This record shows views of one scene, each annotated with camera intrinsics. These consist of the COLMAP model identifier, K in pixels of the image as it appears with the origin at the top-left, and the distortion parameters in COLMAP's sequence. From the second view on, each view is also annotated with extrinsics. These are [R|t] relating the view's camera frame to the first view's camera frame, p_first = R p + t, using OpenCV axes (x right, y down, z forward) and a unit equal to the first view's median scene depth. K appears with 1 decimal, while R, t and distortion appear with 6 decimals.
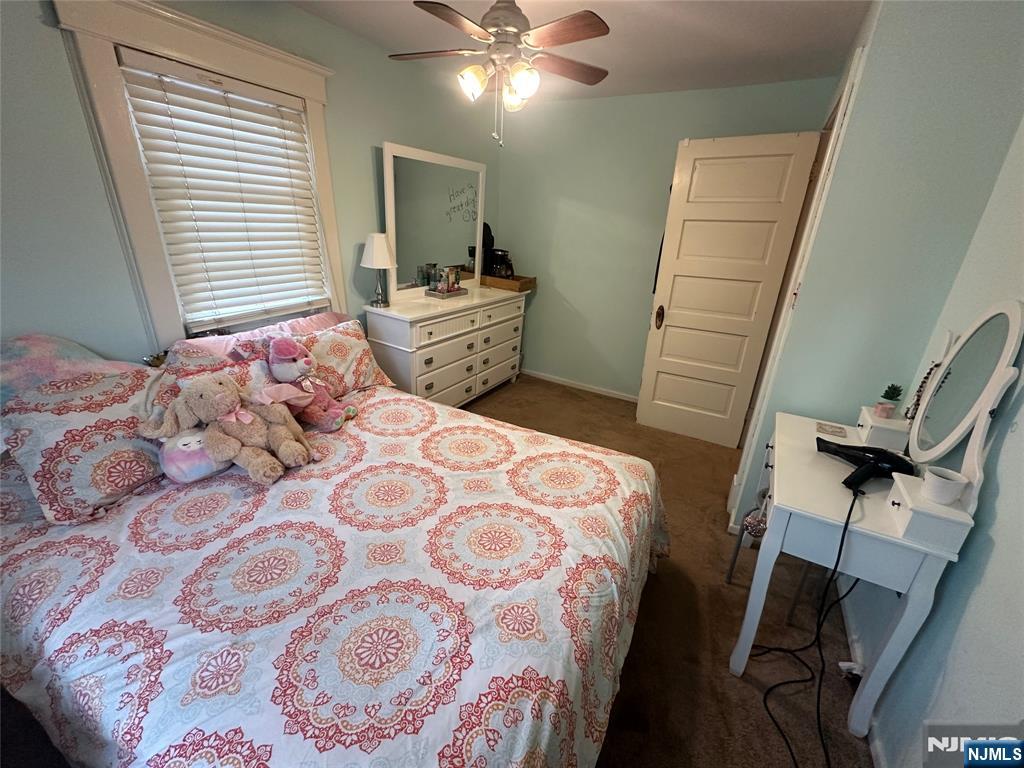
lens RADIAL K [[405.9, 0, 508.7], [0, 405.9, 382.8], [0, 0, 1]] dist [-0.003204, 0.000301]
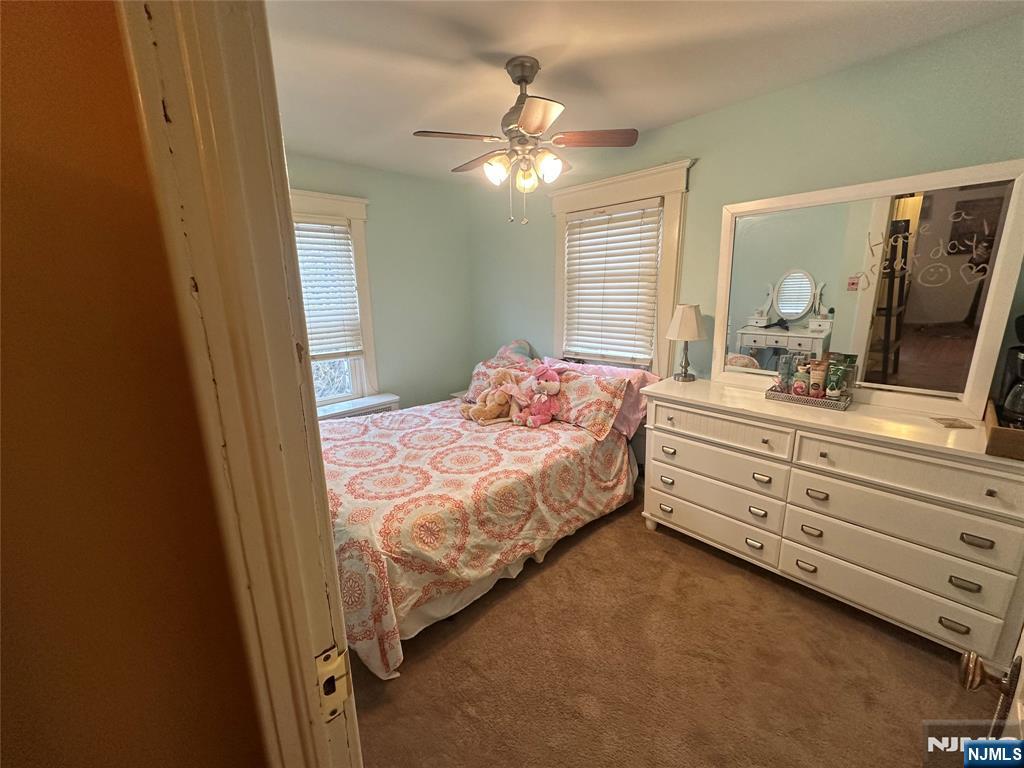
lens RADIAL K [[405.9, 0, 510.3], [0, 405.9, 380.3], [0, 0, 1]] dist [-0.003204, 0.000301]
pose [[-0.288897, 0.184602, -0.939394, 0.873599], [-0.341553, 0.896788, 0.281269, -0.408950], [0.894360, 0.402111, -0.196028, 1.084744]]
